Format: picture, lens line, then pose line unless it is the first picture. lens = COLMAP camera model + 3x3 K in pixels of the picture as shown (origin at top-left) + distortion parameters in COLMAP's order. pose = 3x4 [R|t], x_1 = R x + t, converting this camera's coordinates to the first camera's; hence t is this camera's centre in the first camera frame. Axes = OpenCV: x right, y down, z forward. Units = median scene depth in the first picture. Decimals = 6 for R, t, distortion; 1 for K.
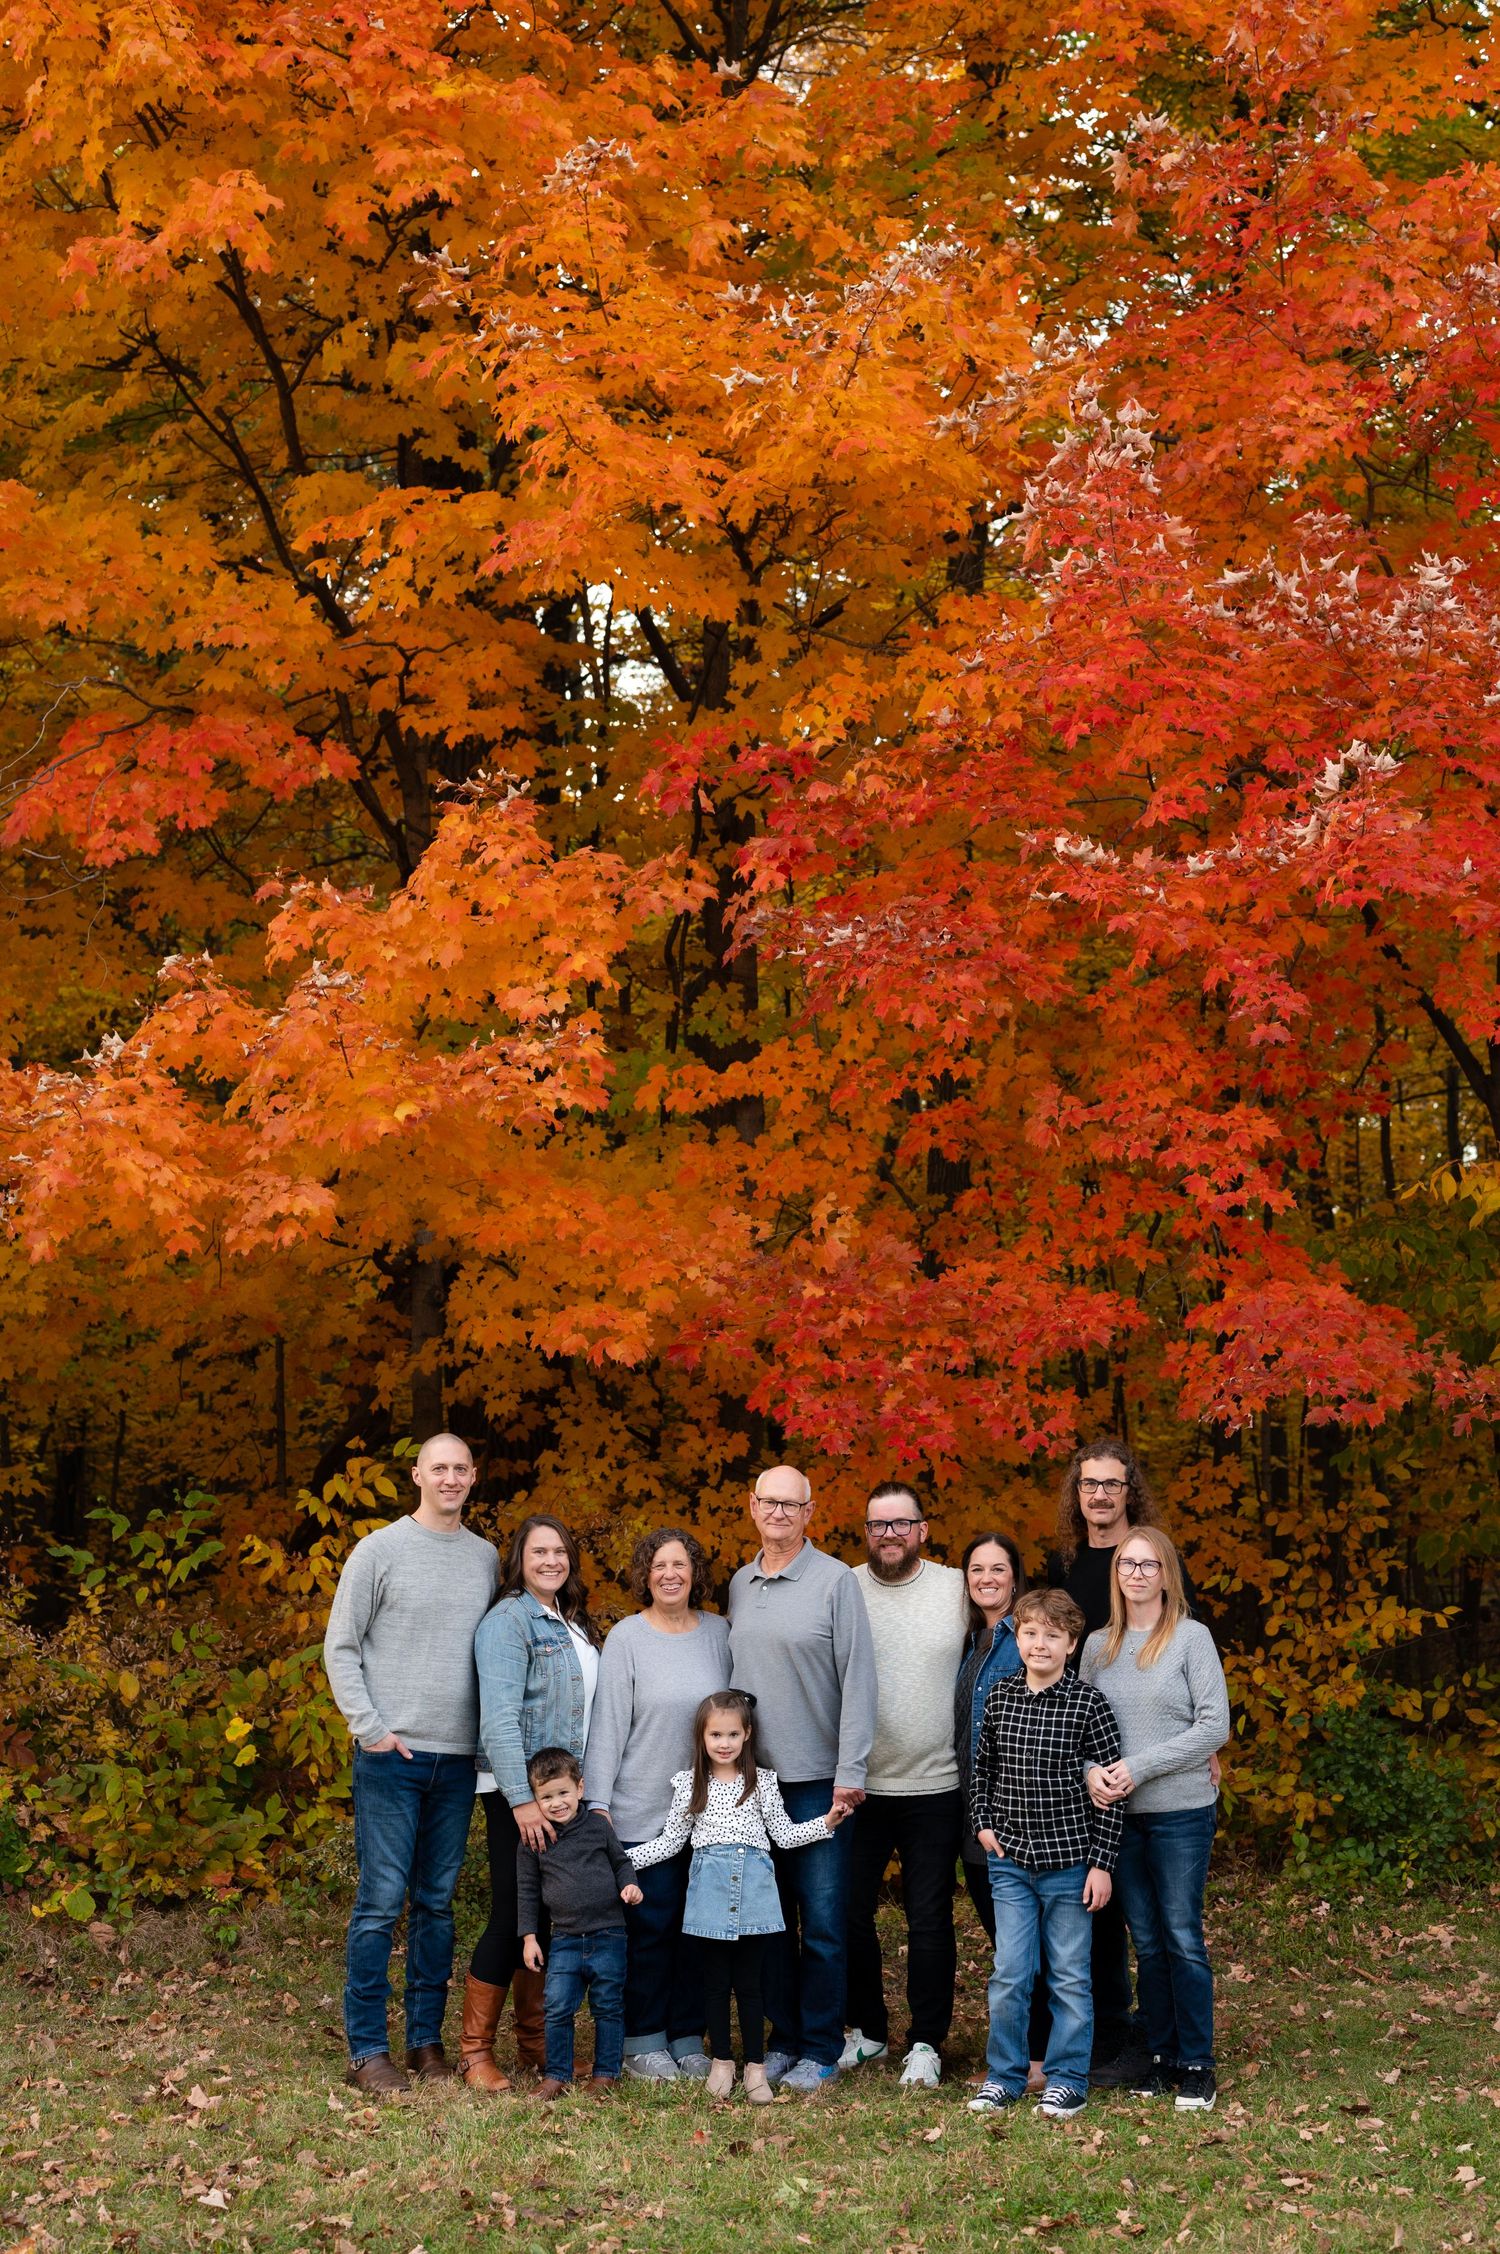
lens RADIAL K [[3237.8, 0, 755.4], [0, 3237.8, 1124.3], [0, 0, 1]] dist [0.009762, 0.000620]
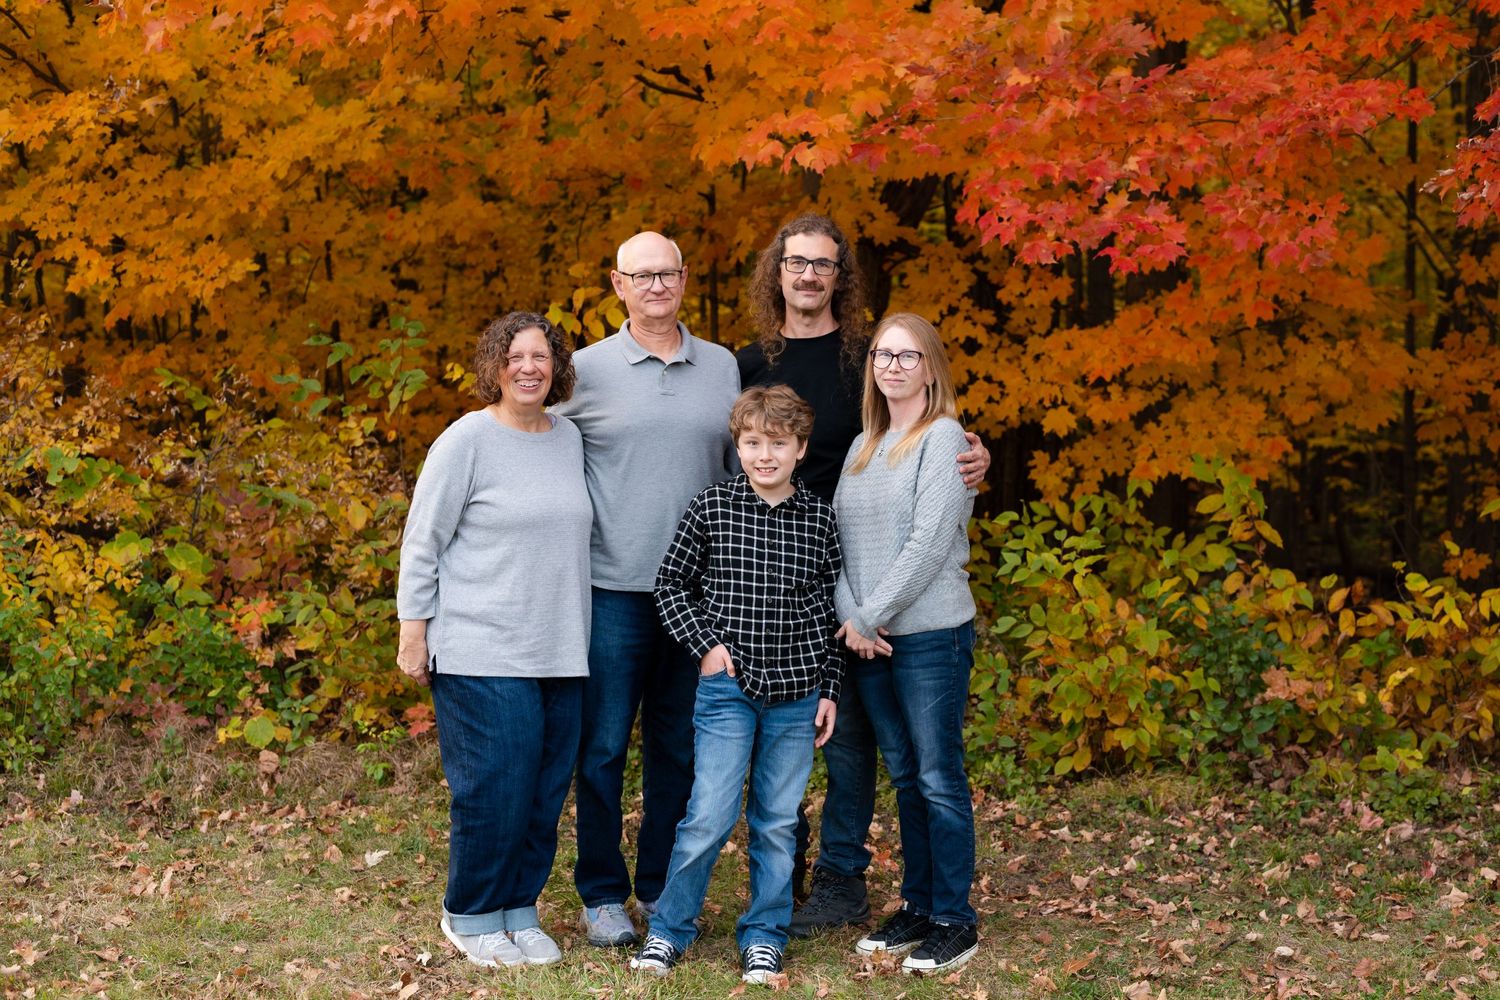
lens RADIAL K [[2252.8, 0, 800.5], [0, 2252.8, 508.0], [0, 0, 1]] dist [0.000684, 0.008851]
pose [[0.955014, 0.025445, -0.295468, 0.141384], [0.019447, 0.988795, 0.148010, 0.073059], [0.295923, -0.147098, 0.943818, 0.397764]]
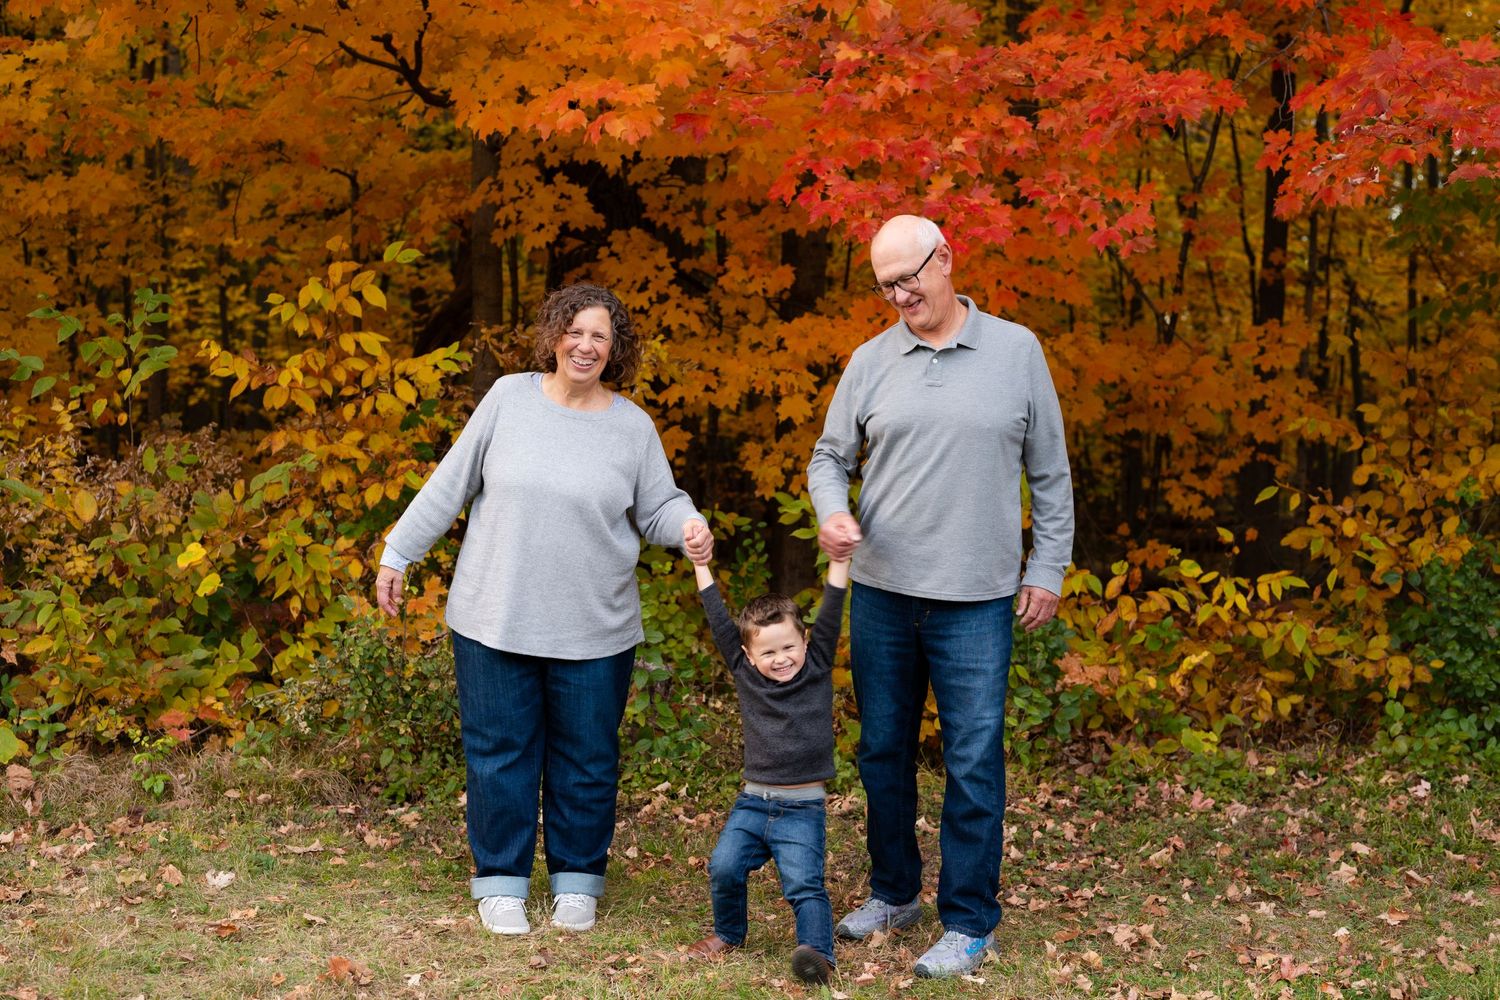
lens RADIAL K [[2232.0, 0, 719.9], [0, 2232.0, 532.5], [0, 0, 1]] dist [-0.010007, 0.053387]
pose [[0.997323, 0.023400, -0.069276, 0.026686], [-0.012300, 0.987600, 0.156508, 0.082455], [0.072079, -0.155237, 0.985244, 0.405780]]
